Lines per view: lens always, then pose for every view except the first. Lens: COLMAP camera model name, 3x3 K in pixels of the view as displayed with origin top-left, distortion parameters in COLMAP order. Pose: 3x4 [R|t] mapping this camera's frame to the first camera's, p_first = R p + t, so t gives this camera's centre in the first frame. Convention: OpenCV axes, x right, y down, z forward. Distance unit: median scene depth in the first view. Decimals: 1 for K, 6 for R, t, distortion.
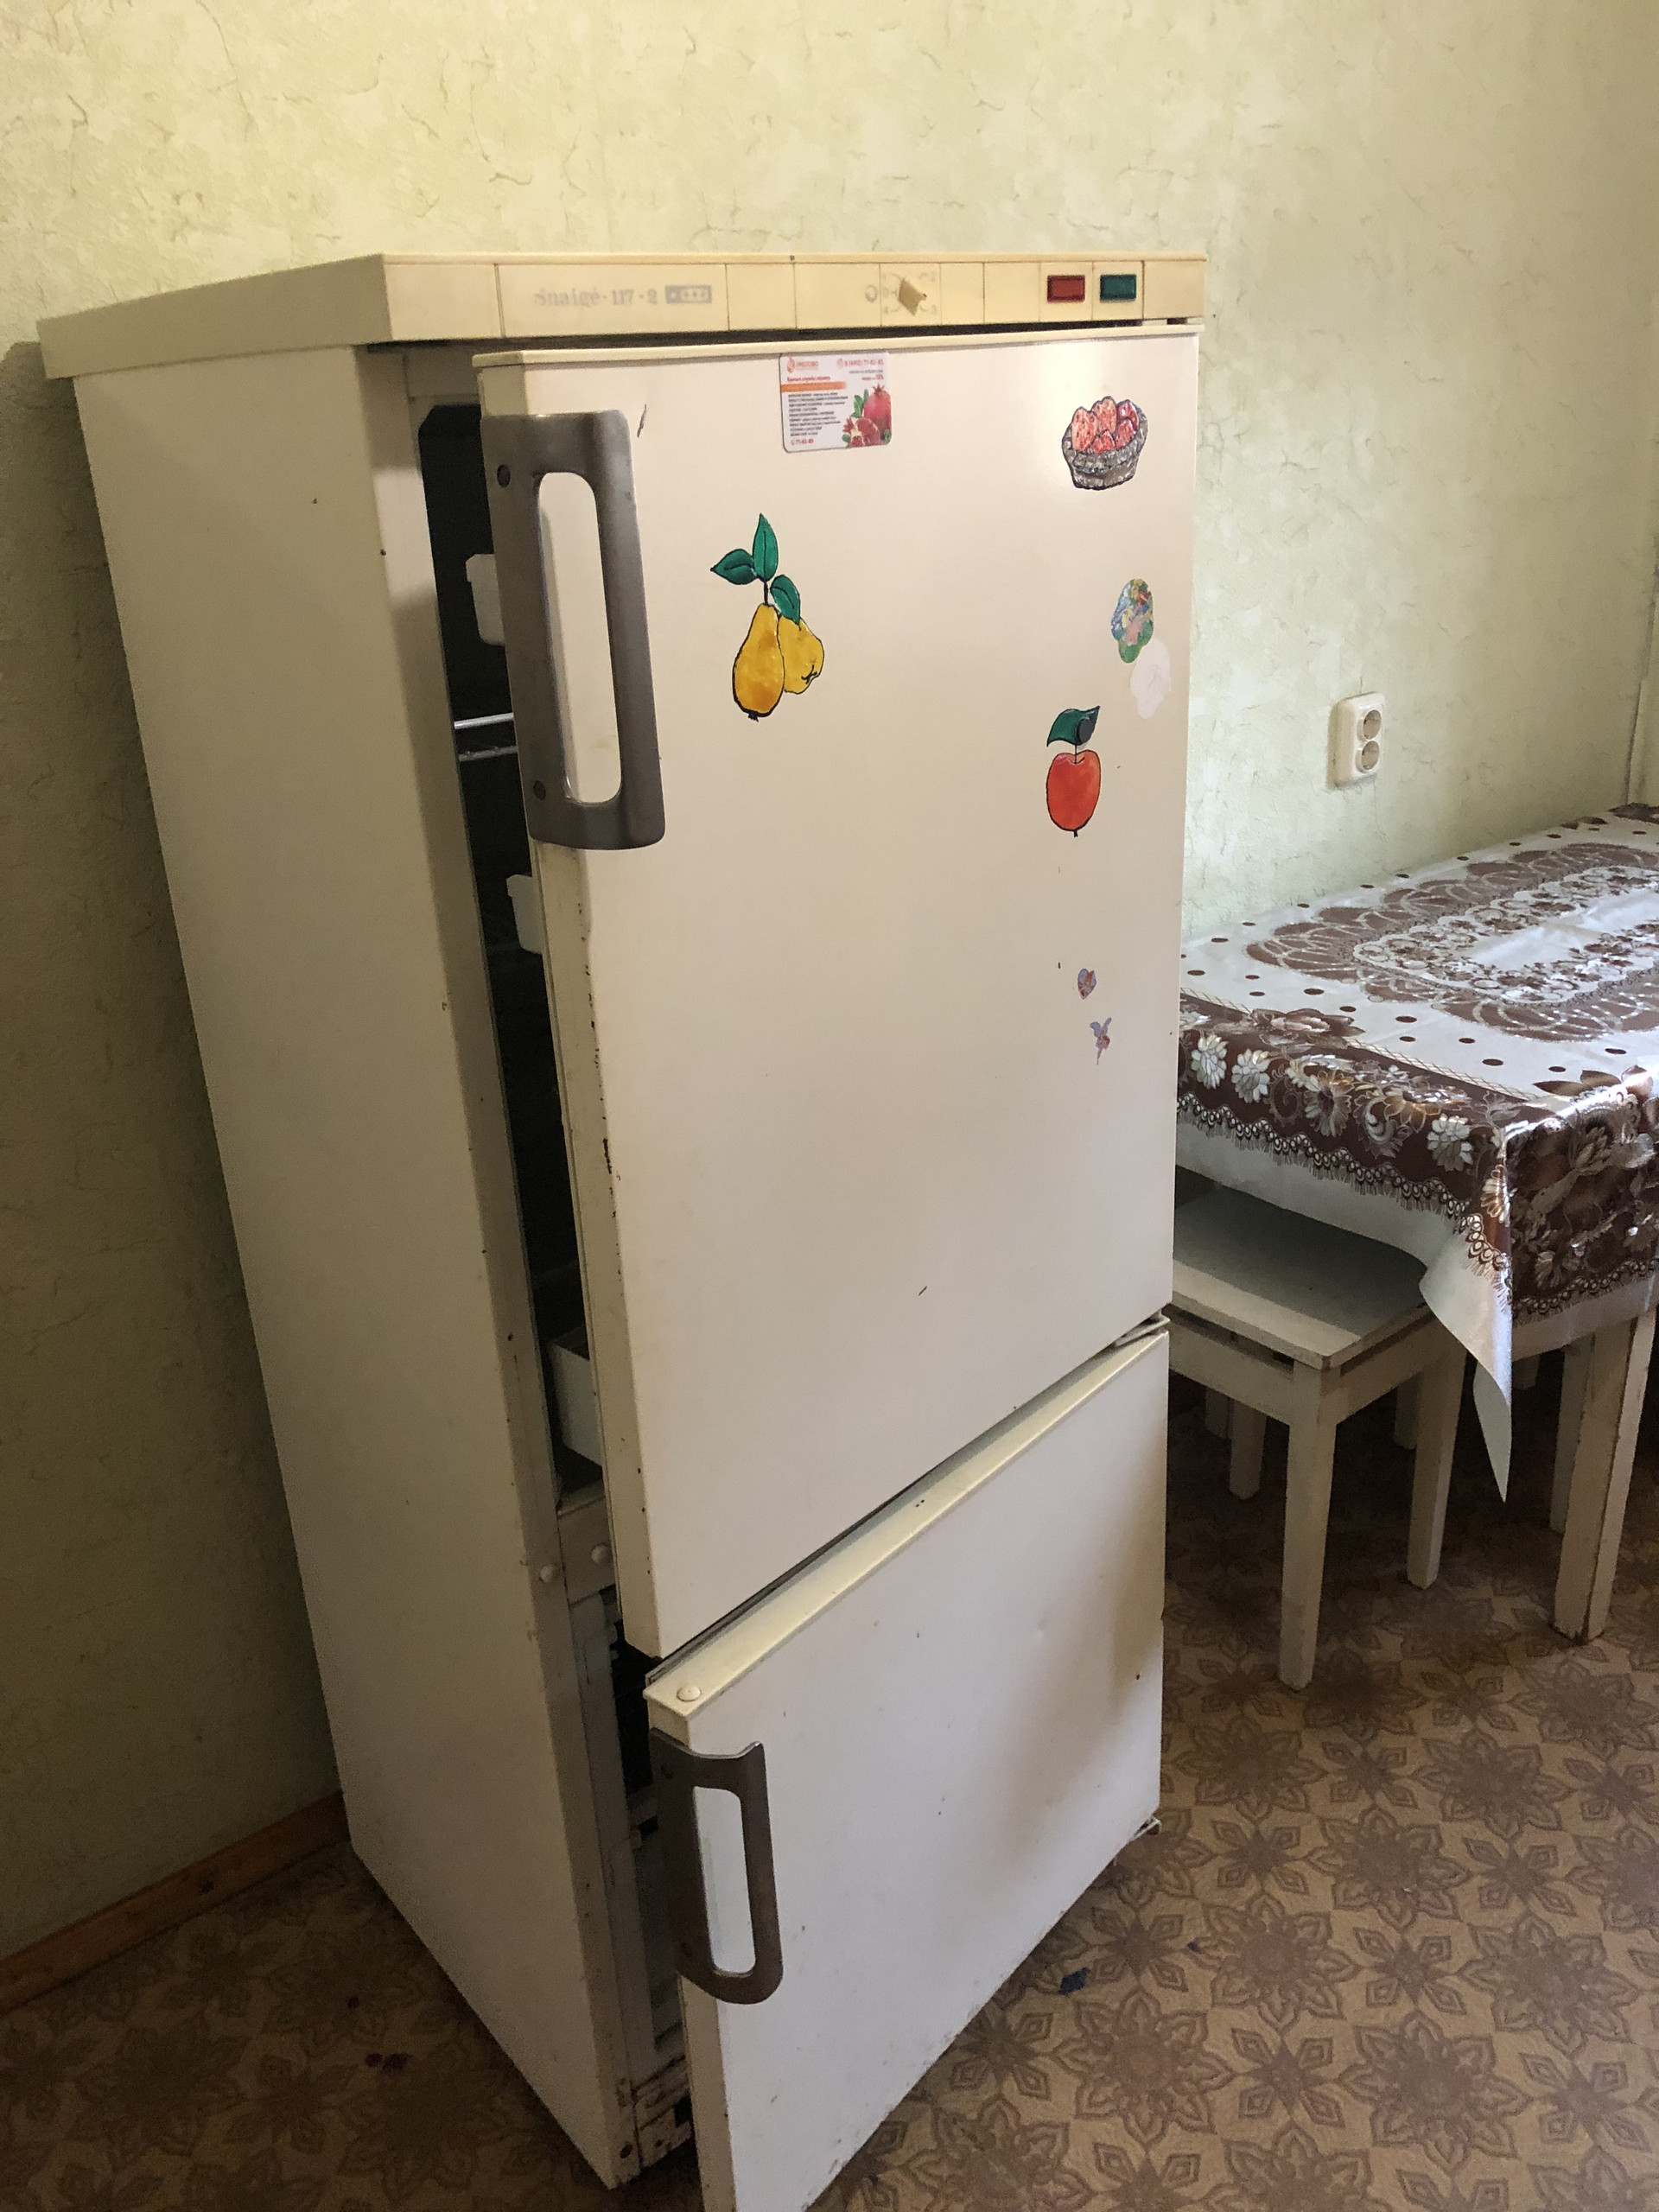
lens RADIAL K [[1810.8, 0, 826.6], [0, 1810.8, 1101.1], [0, 0, 1]] dist [0.023503, -0.024033]
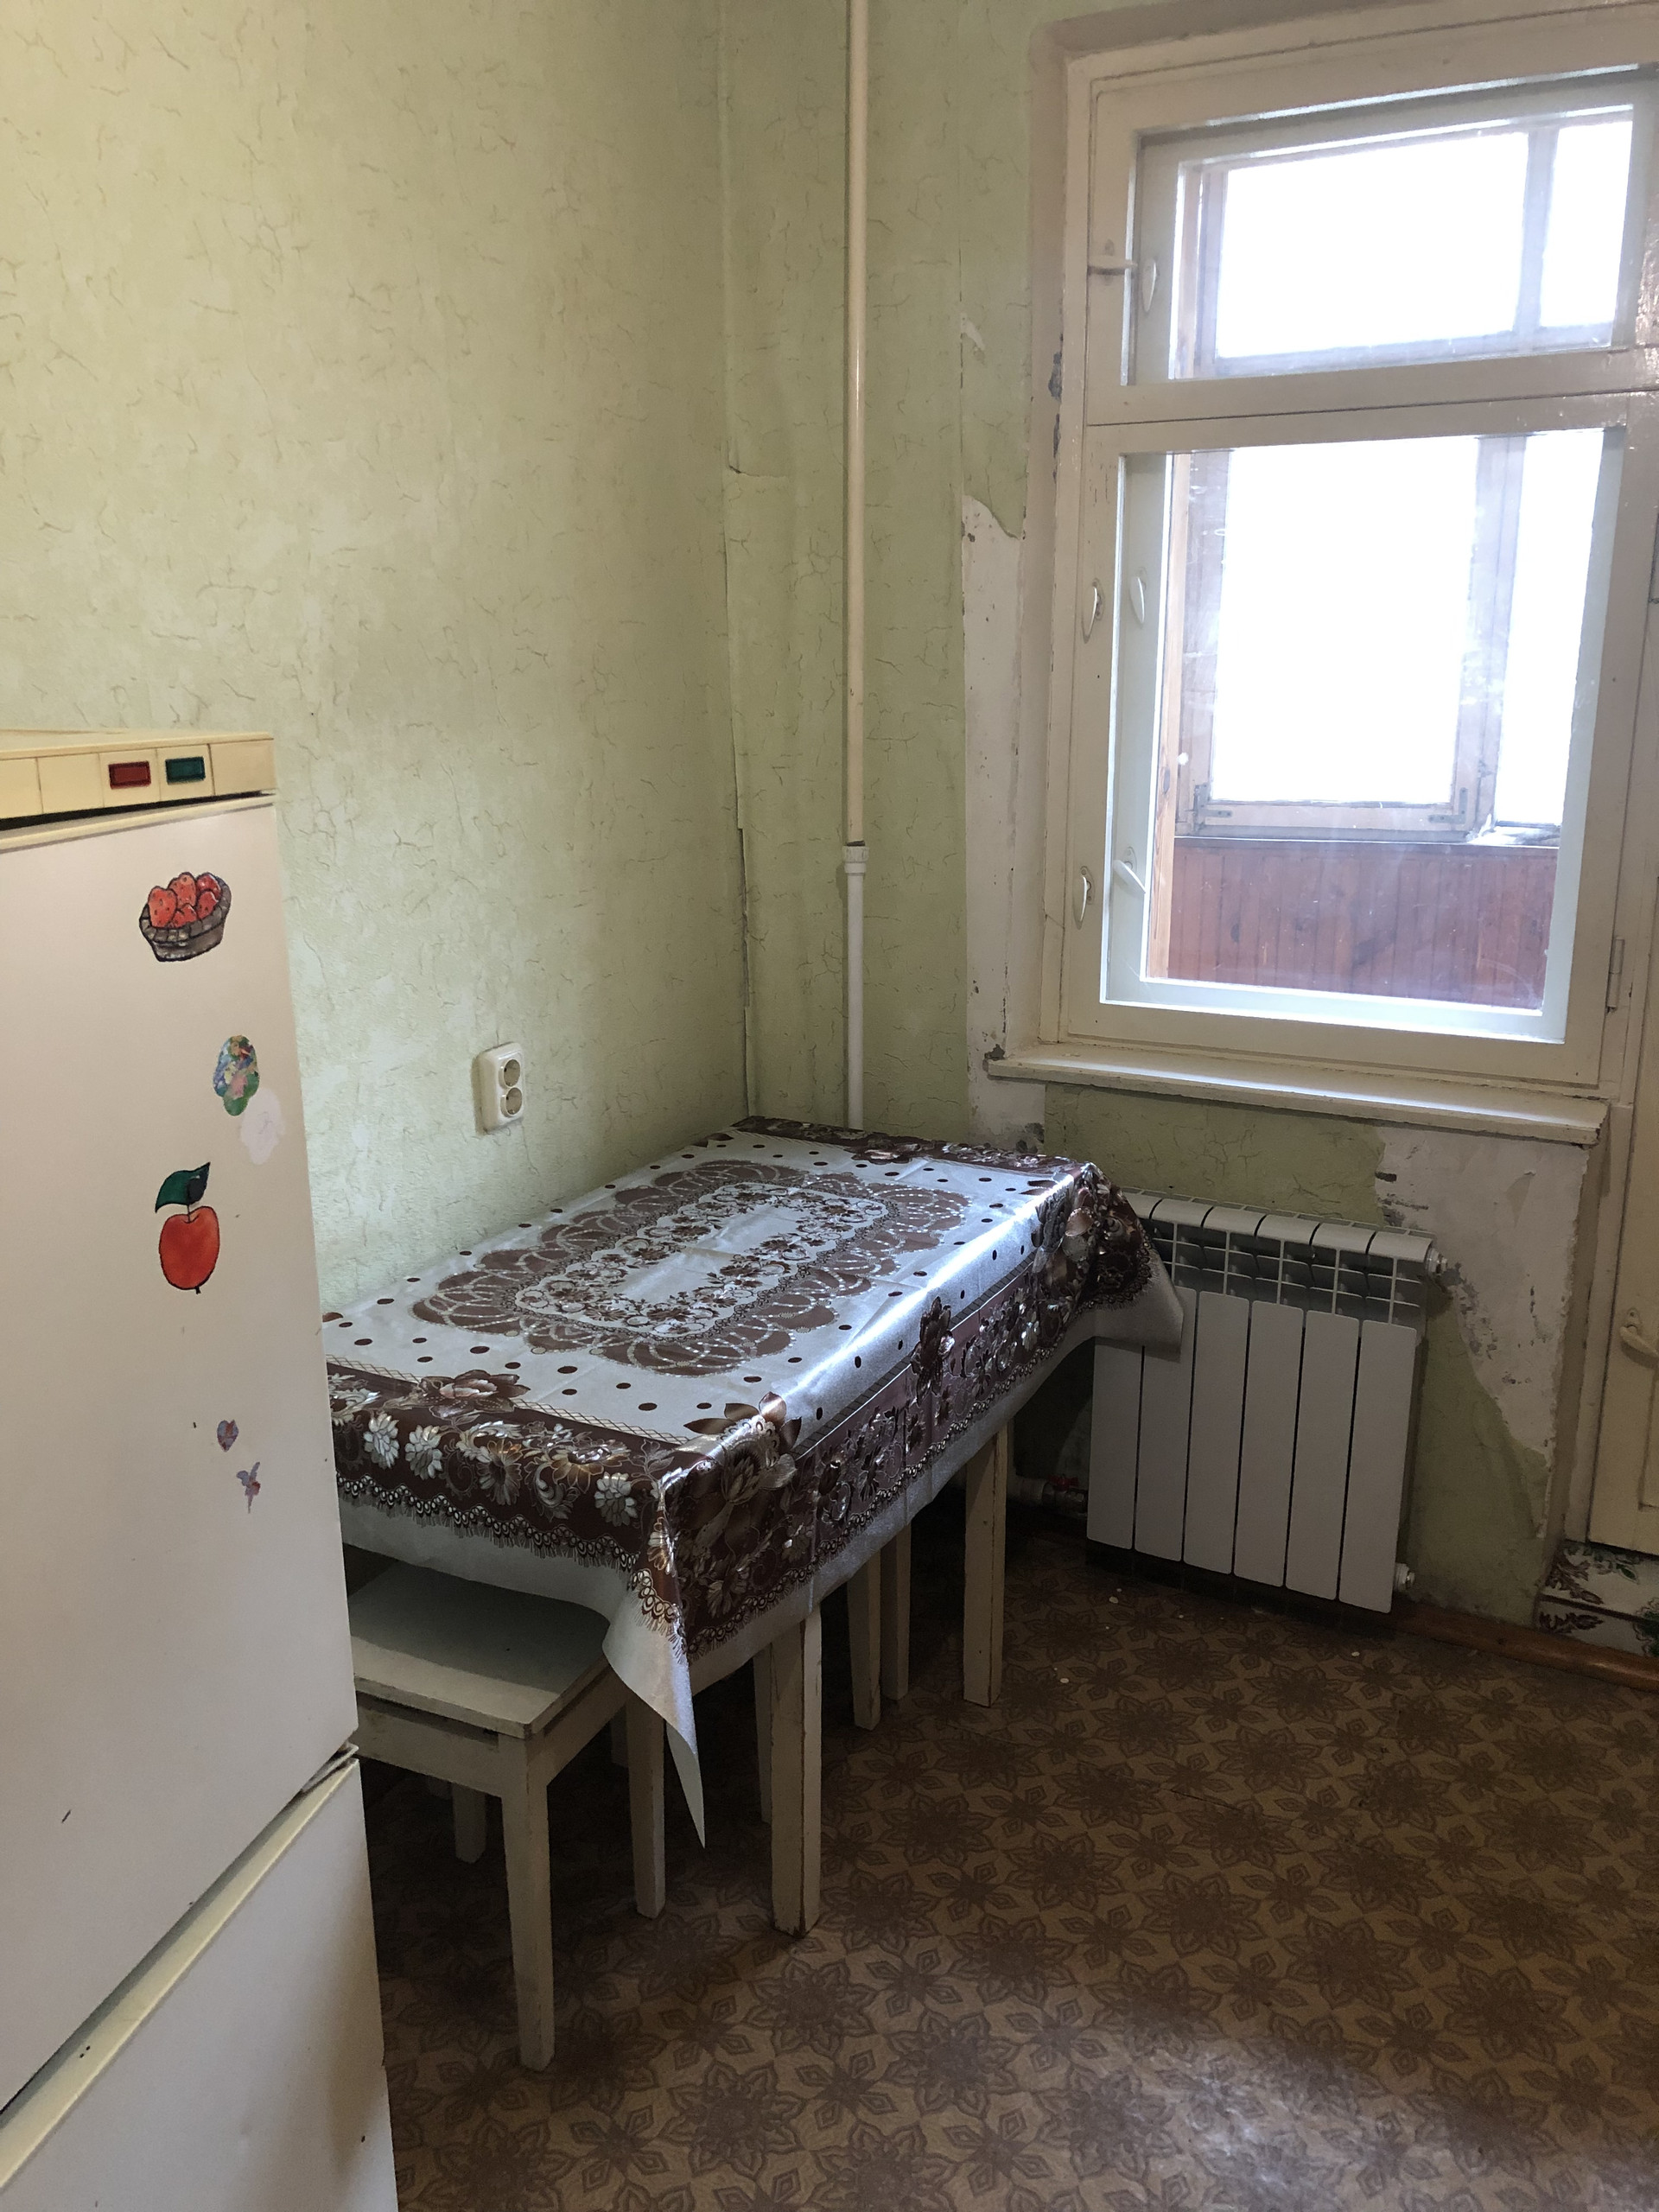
lens RADIAL K [[1810.8, 0, 822.6], [0, 1810.8, 1093.9], [0, 0, 1]] dist [0.023503, -0.024033]
pose [[0.904638, -0.074567, 0.419607, 0.026390], [0.133812, 0.984481, -0.113538, -0.064588], [-0.404629, 0.158859, 0.900577, -0.025758]]
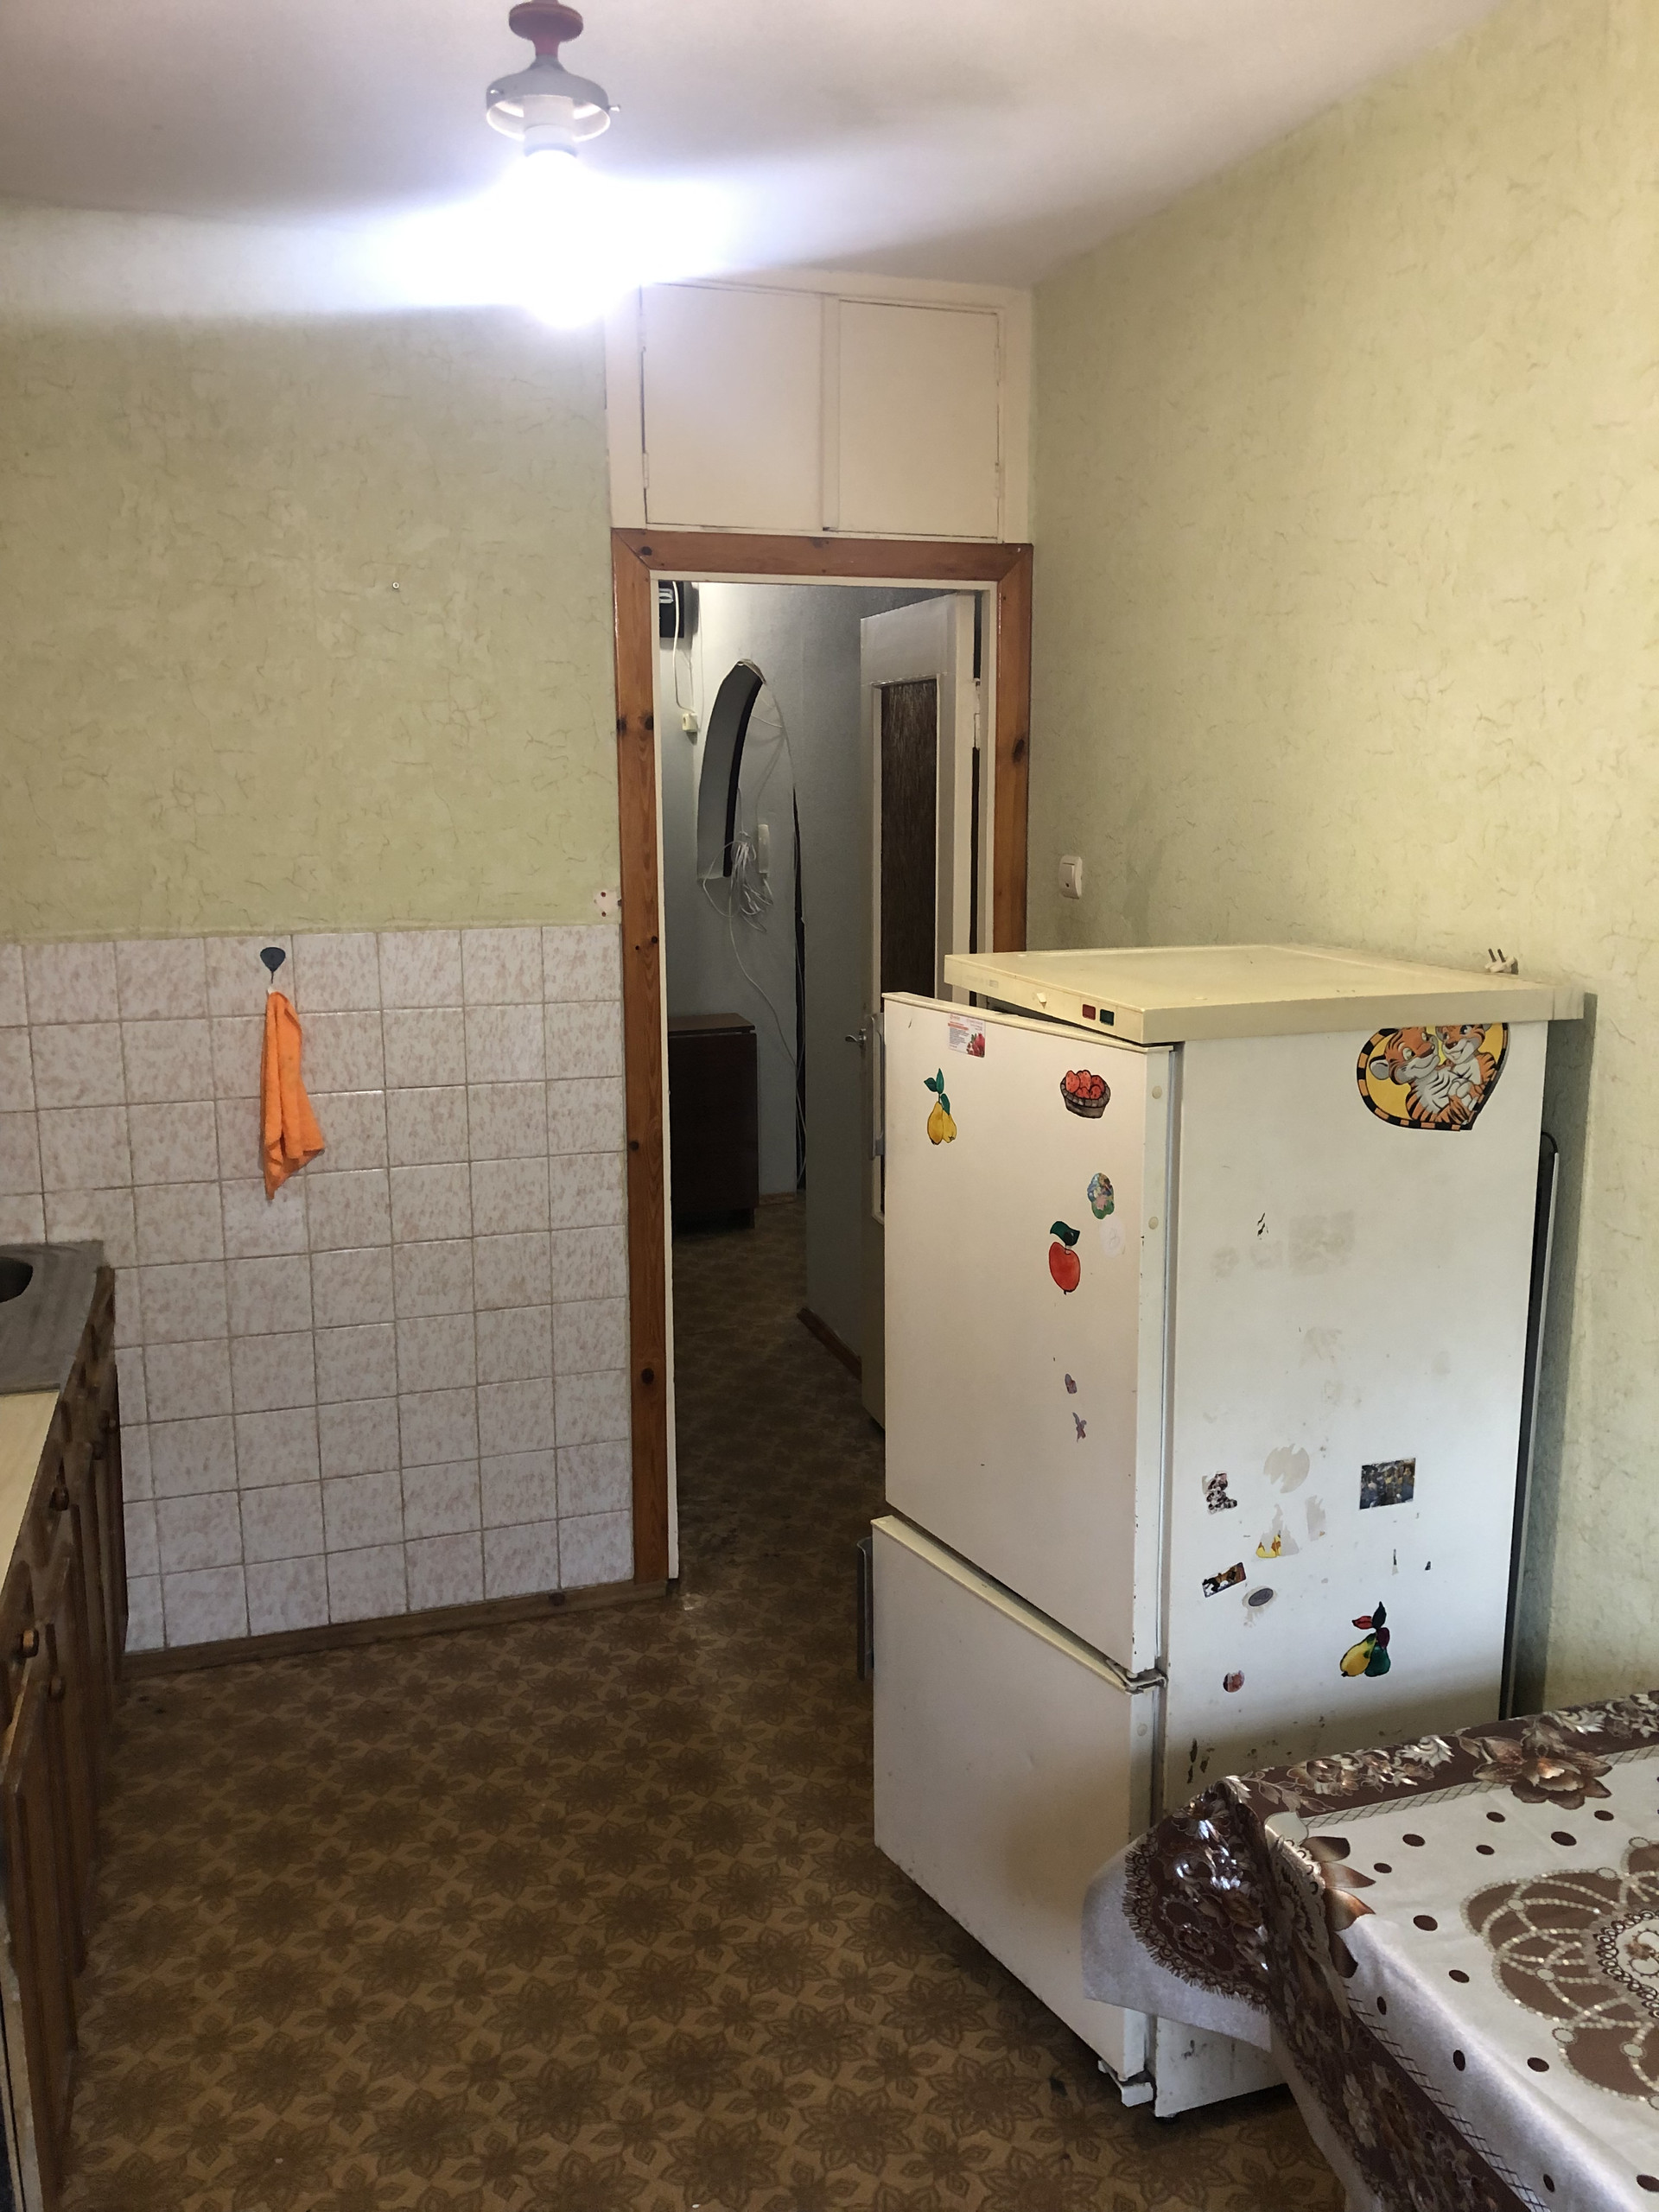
lens RADIAL K [[1810.8, 0, 857.4], [0, 1810.8, 1062.1], [0, 0, 1]] dist [0.023503, -0.024033]
pose [[-0.317192, 0.202383, -0.926515, 1.199397], [-0.334817, 0.890155, 0.309065, -0.553051], [0.887292, 0.408246, -0.214588, 0.744731]]
